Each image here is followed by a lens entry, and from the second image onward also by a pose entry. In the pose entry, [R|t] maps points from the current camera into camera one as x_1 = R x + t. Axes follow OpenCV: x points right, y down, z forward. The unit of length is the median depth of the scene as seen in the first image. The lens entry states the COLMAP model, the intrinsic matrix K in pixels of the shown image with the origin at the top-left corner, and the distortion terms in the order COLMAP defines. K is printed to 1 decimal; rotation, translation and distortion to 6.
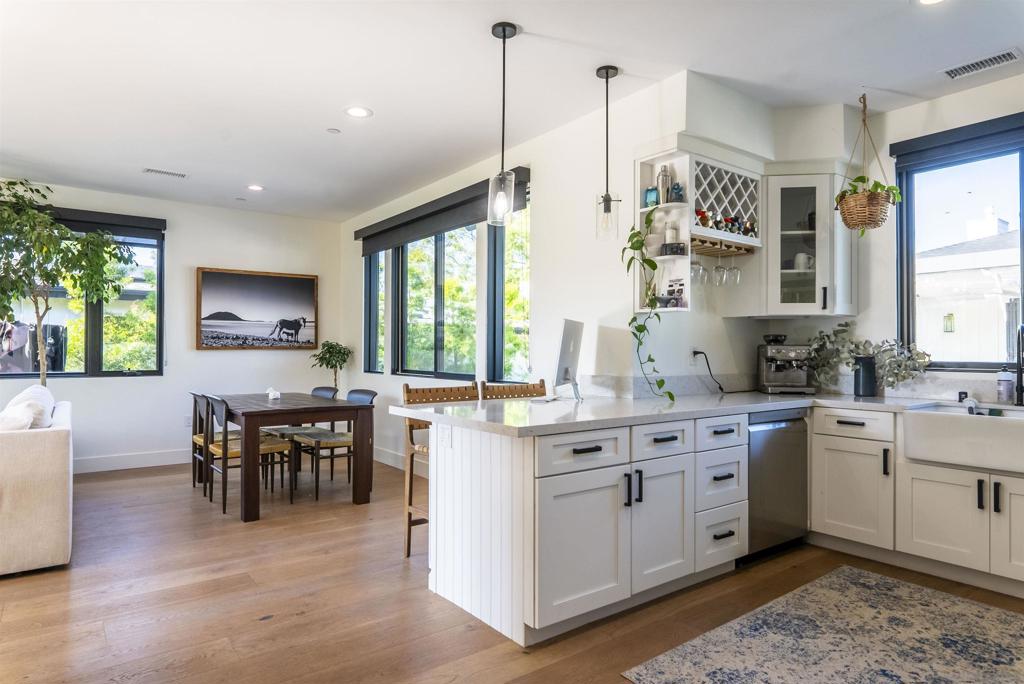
lens RADIAL K [[612.2, 0, 518.8], [0, 612.2, 345.3], [0, 0, 1]] dist [-0.006666, 0.001401]
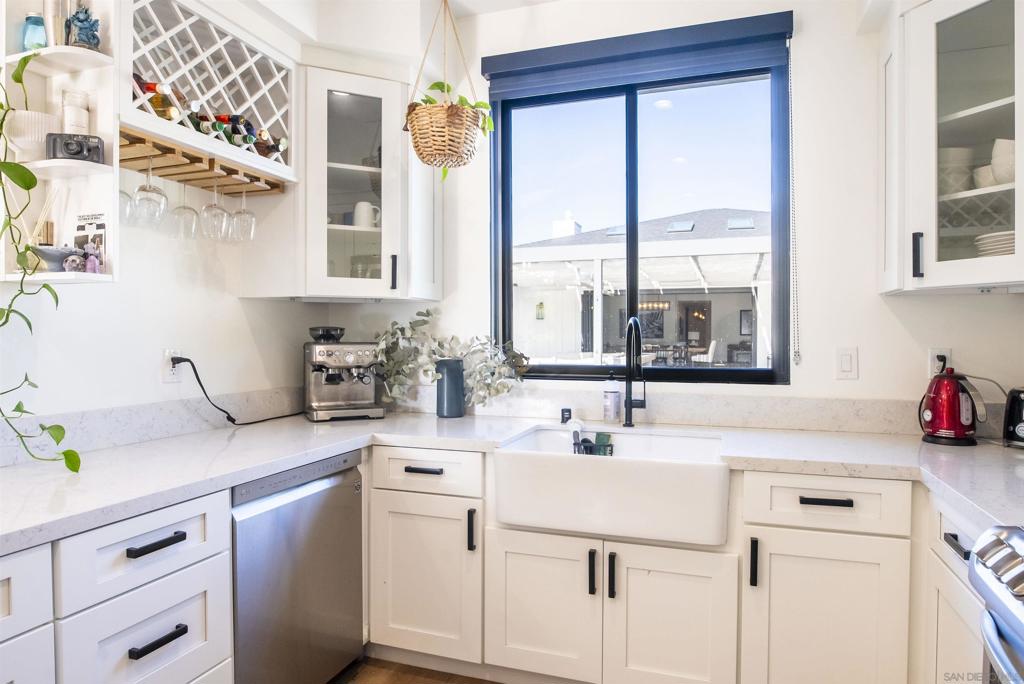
lens RADIAL K [[604.5, 0, 512.0], [0, 604.5, 342.0], [0, 0, 1]] dist [-0.025162, 0.000377]
pose [[0.841549, -0.009997, 0.540089, 0.276436], [-0.002540, 0.999744, 0.022463, -0.018822], [-0.540175, -0.020275, 0.841308, 0.417501]]
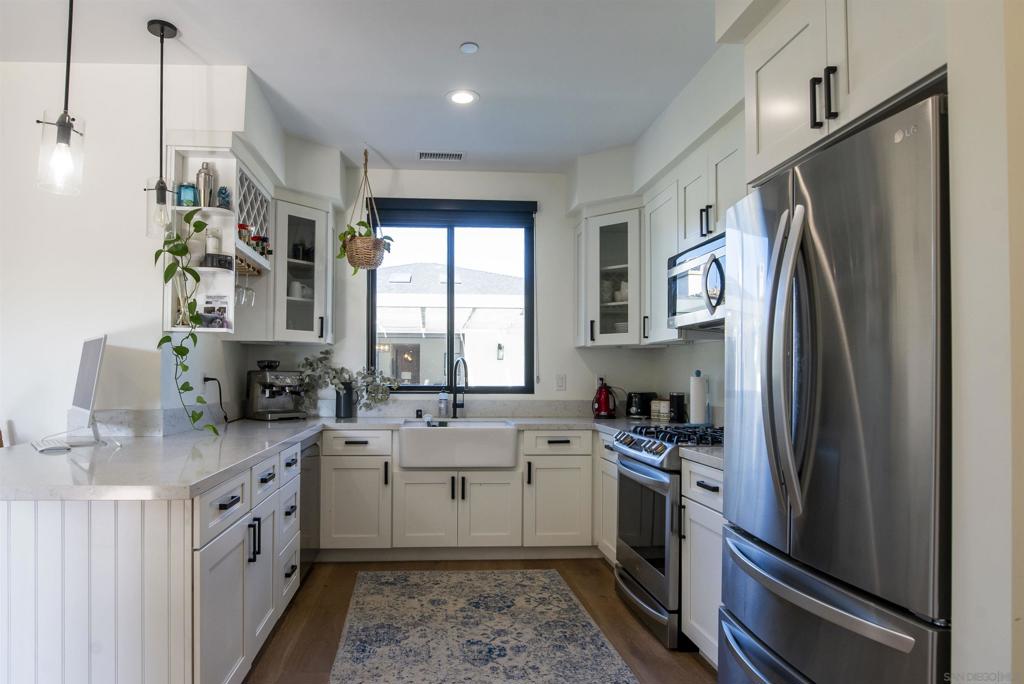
lens RADIAL K [[627.8, 0, 470.9], [0, 627.8, 366.7], [0, 0, 1]] dist [-0.026219, -0.000626]
pose [[0.542076, 0.011635, 0.840249, -0.289908], [-0.009554, 0.999925, -0.007682, -0.003108], [-0.840275, -0.003863, 0.542147, 0.205904]]
